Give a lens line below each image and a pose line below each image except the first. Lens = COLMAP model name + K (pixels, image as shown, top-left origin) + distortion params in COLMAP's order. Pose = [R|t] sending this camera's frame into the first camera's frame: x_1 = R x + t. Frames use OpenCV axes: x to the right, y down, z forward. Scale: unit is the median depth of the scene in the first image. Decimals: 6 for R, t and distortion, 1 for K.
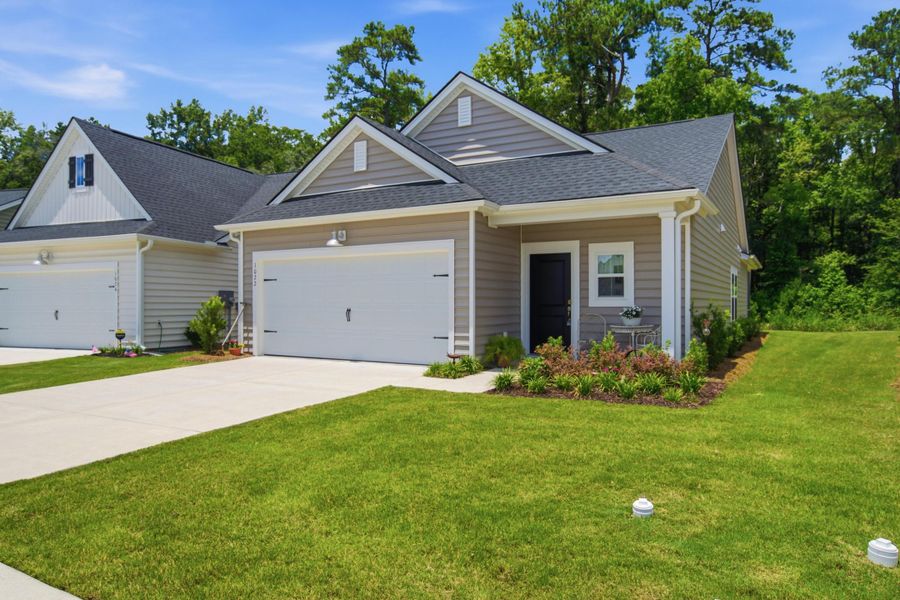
lens RADIAL K [[607.1, 0, 454.4], [0, 607.1, 301.6], [0, 0, 1]] dist [-0.031649, 0.032485]
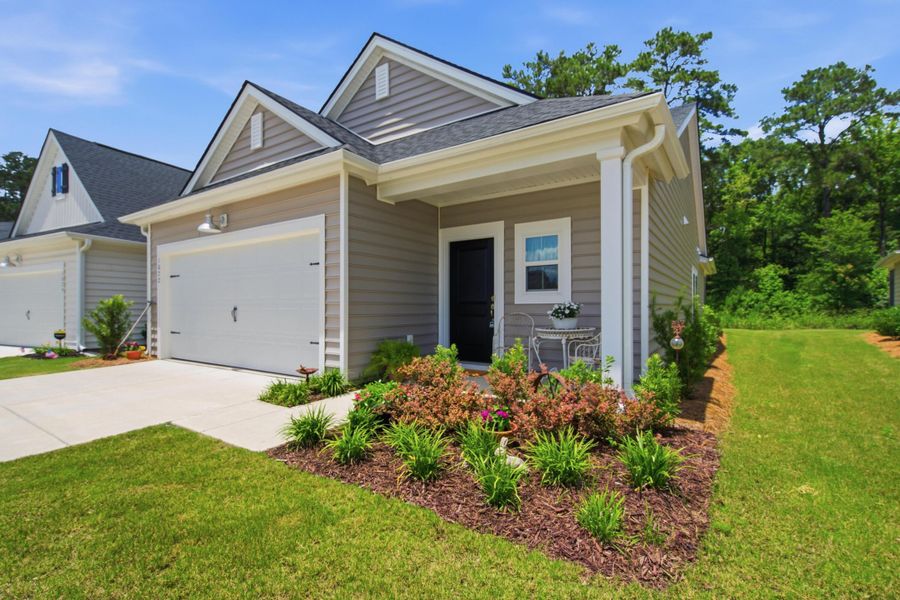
lens RADIAL K [[414.0, 0, 453.7], [0, 414.0, 306.0], [0, 0, 1]] dist [0.006706, -0.004730]
pose [[0.997587, -0.001171, -0.069419, 0.161544], [0.001076, 0.999998, -0.001403, 0.010646], [0.069420, 0.001325, 0.997587, 0.410763]]
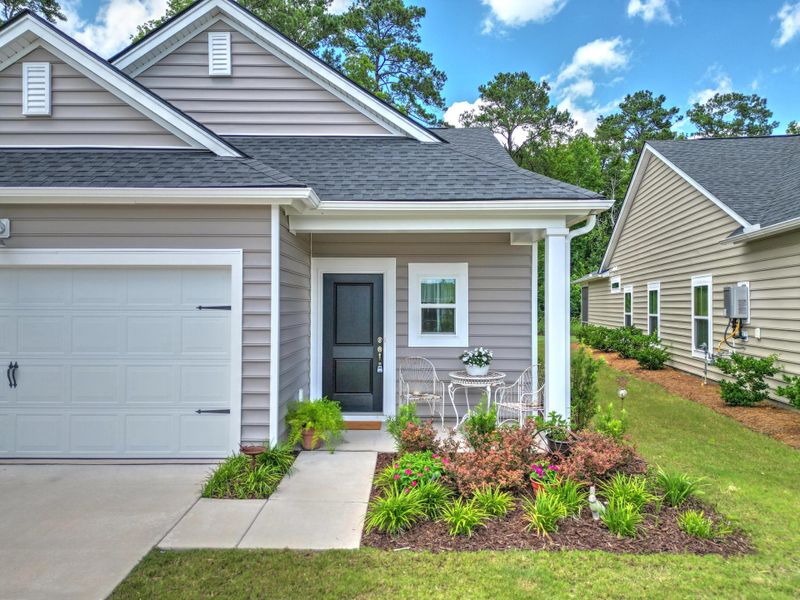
lens RADIAL K [[562.6, 0, 400.4], [0, 562.6, 300.2], [0, 0, 1]] dist [0.046529, -0.028319]
pose [[0.874602, 0.007208, 0.484787, -0.111446], [-0.004786, 0.999969, -0.006234, -0.040446], [-0.484817, 0.003132, 0.874610, 0.358119]]
